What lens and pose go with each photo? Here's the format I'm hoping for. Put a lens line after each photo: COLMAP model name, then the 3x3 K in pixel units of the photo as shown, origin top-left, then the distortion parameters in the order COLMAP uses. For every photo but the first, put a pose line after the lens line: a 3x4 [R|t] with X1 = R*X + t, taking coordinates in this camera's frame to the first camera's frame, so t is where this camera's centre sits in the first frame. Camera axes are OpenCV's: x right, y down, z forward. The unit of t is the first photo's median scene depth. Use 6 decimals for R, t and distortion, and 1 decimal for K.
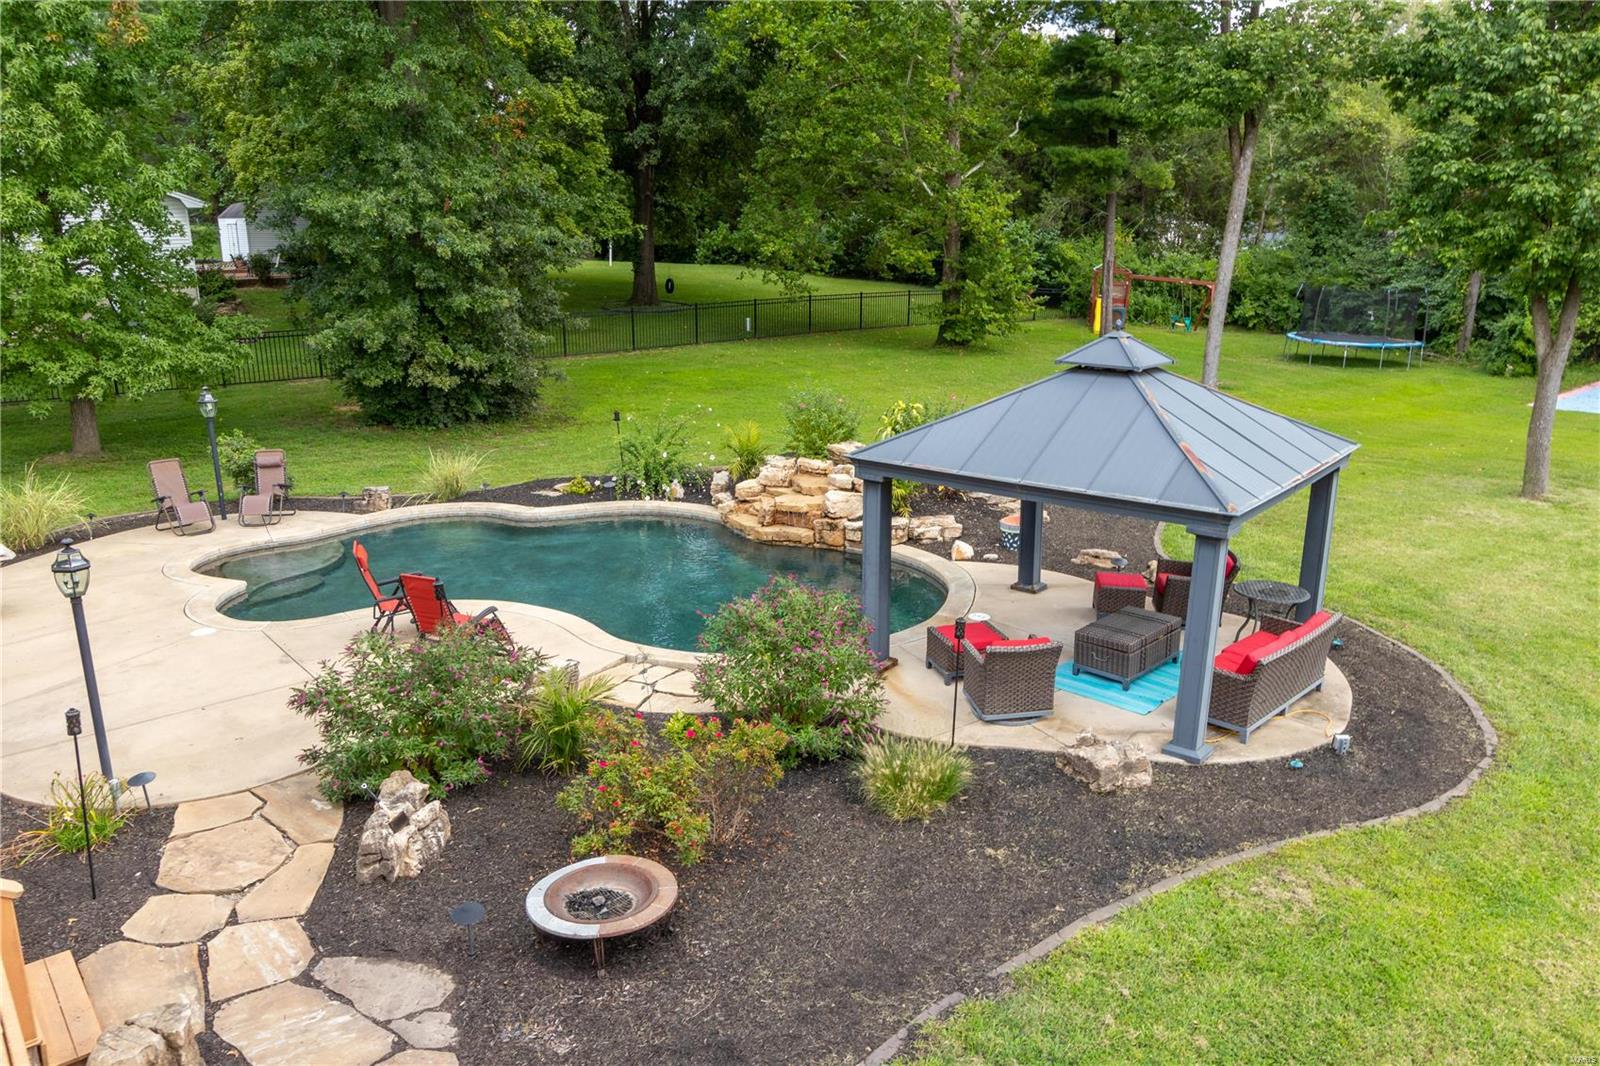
lens RADIAL K [[1176.6, 0, 799.8], [0, 1176.6, 541.0], [0, 0, 1]] dist [0.010927, -0.006727]
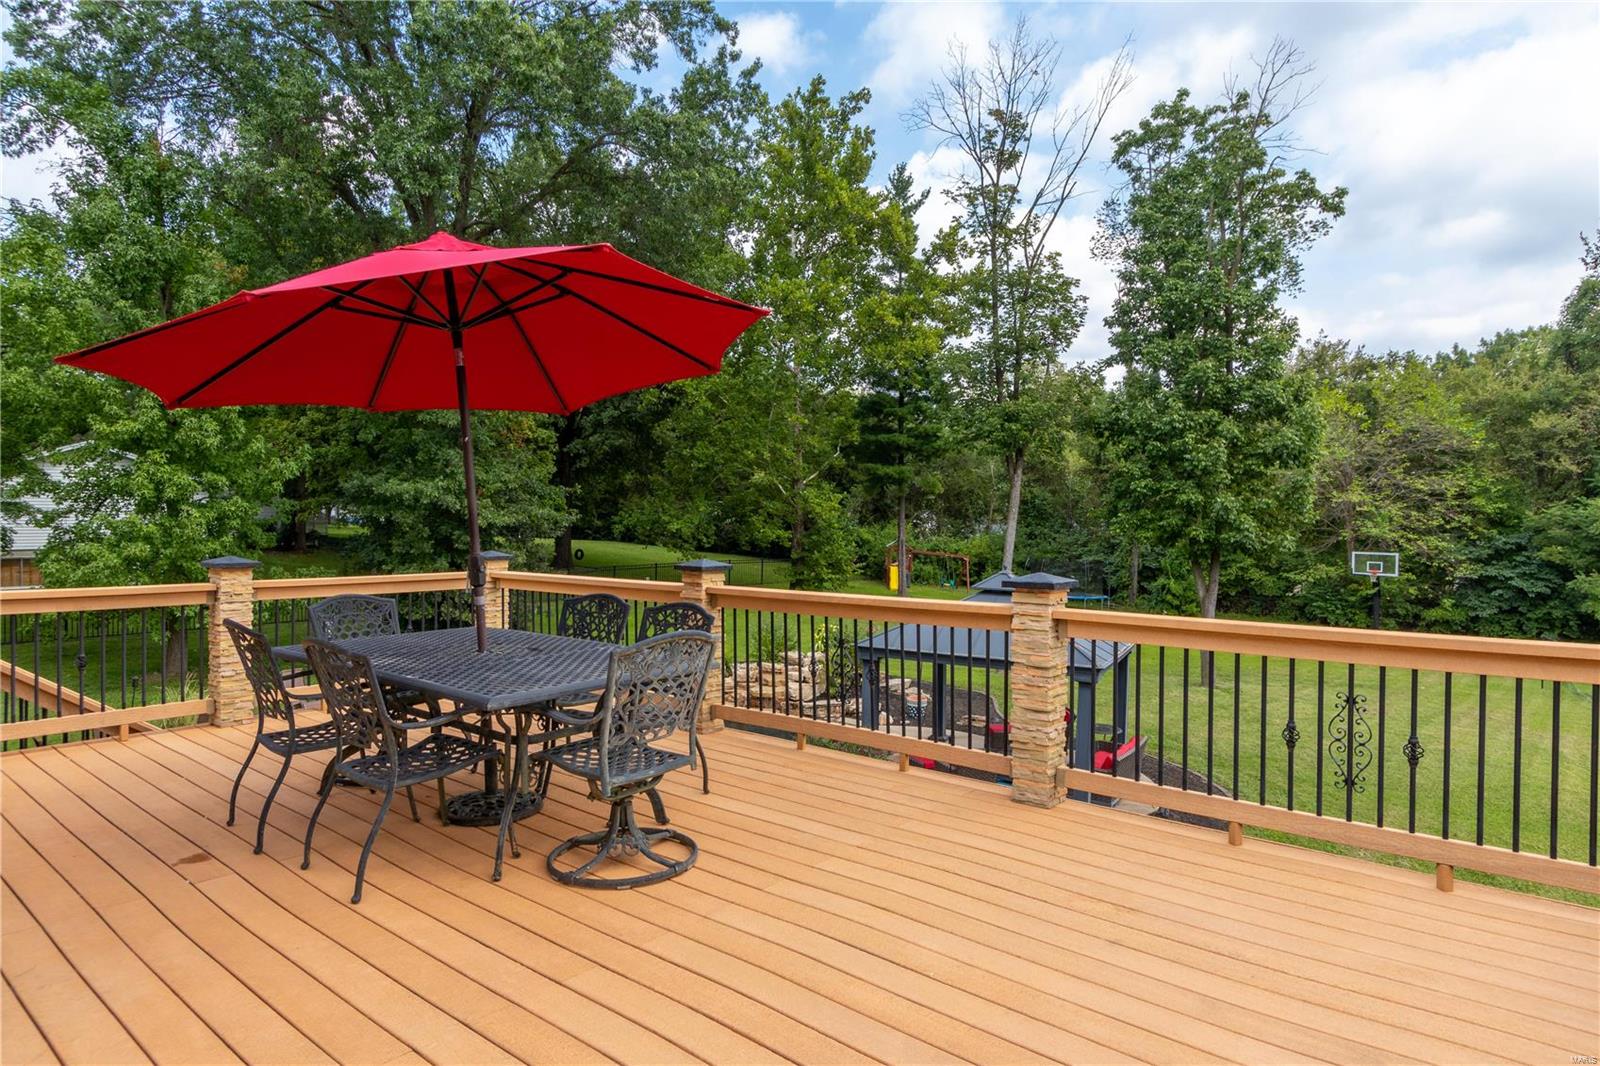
lens RADIAL K [[927.2, 0, 796.6], [0, 927.2, 533.9], [0, 0, 1]] dist [0.002697, -0.005302]
pose [[0.982747, 0.015063, 0.184338, -0.085711], [0.029781, 0.970785, -0.238095, 0.025204], [-0.182539, 0.239478, 0.953588, -0.072460]]
